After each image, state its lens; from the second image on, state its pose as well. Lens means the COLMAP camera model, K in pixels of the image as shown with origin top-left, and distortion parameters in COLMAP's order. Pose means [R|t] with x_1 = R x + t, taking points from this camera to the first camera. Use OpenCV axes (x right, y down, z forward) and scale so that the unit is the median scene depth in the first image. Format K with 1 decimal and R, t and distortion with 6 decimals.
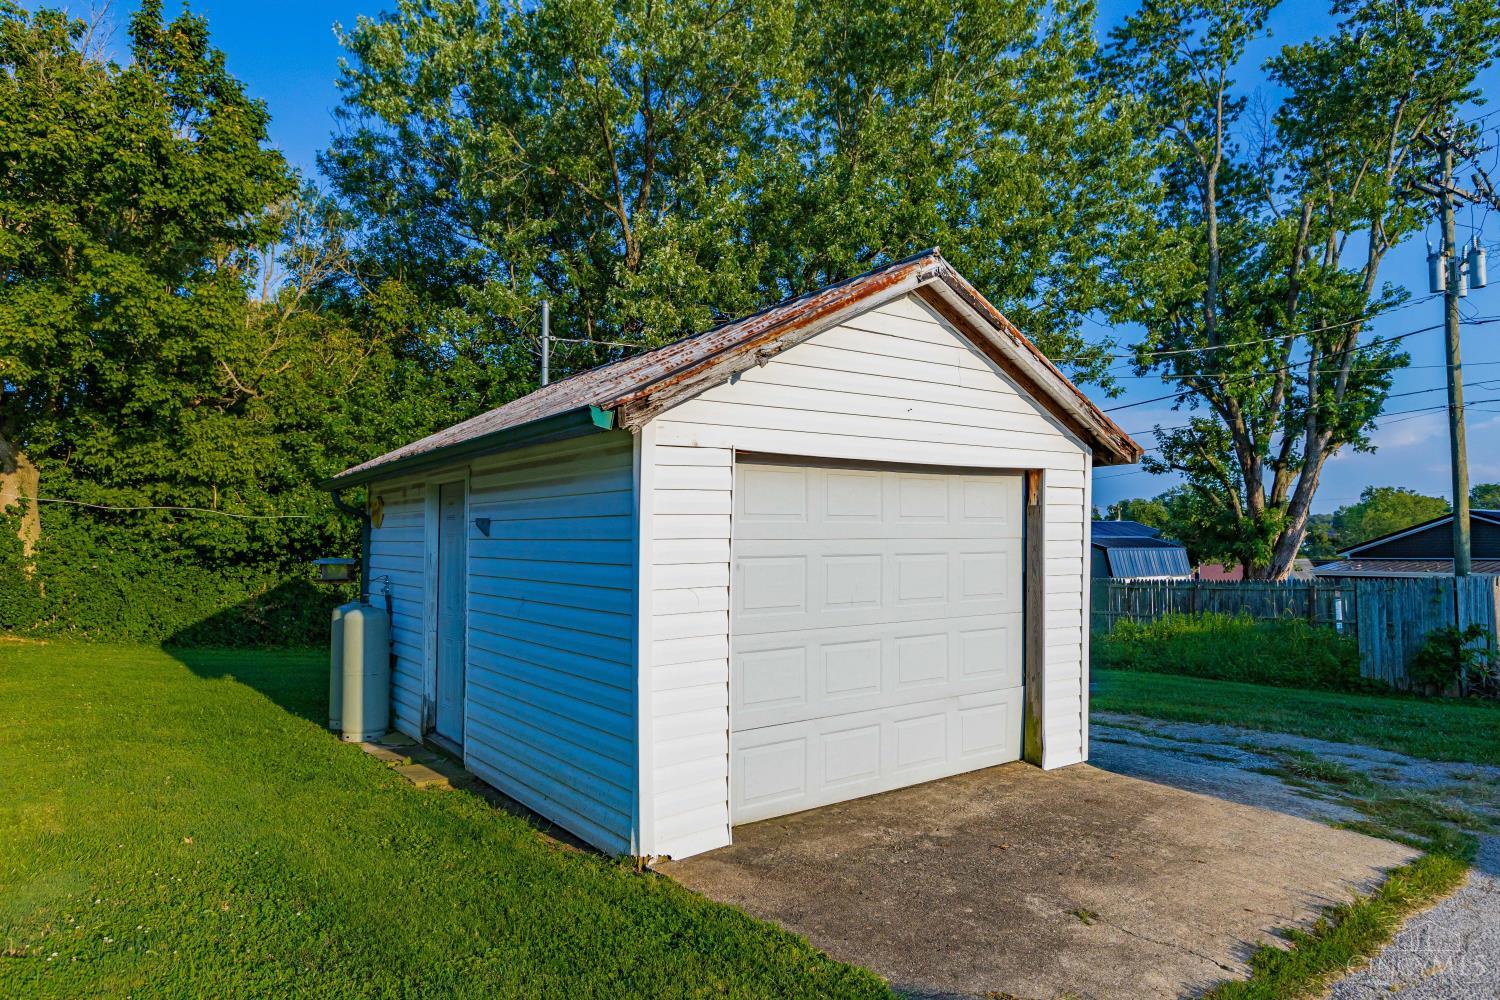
lens RADIAL K [[895.5, 0, 749.0], [0, 895.5, 503.6], [0, 0, 1]] dist [-0.002755, 0.000519]
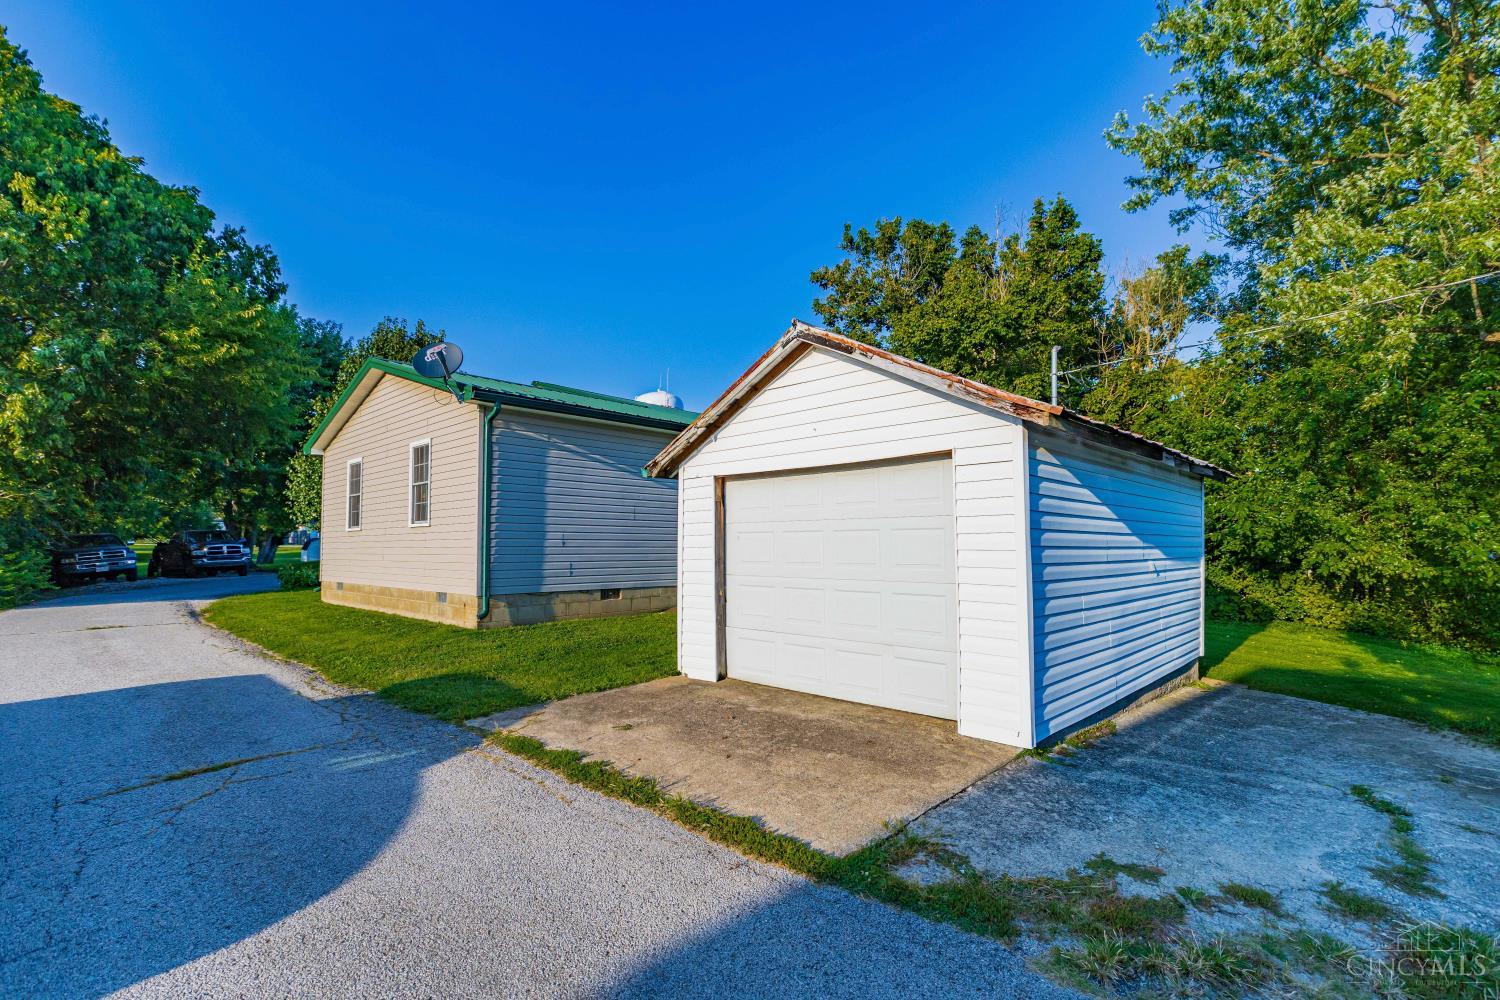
lens RADIAL K [[683.6, 0, 749.5], [0, 683.6, 498.0], [0, 0, 1]] dist [0.000355, -0.000053]
pose [[0.172552, -0.067919, -0.982656, 1.481990], [0.042201, 0.997214, -0.061515, 0.081777], [0.984096, -0.030855, 0.174938, 0.844865]]
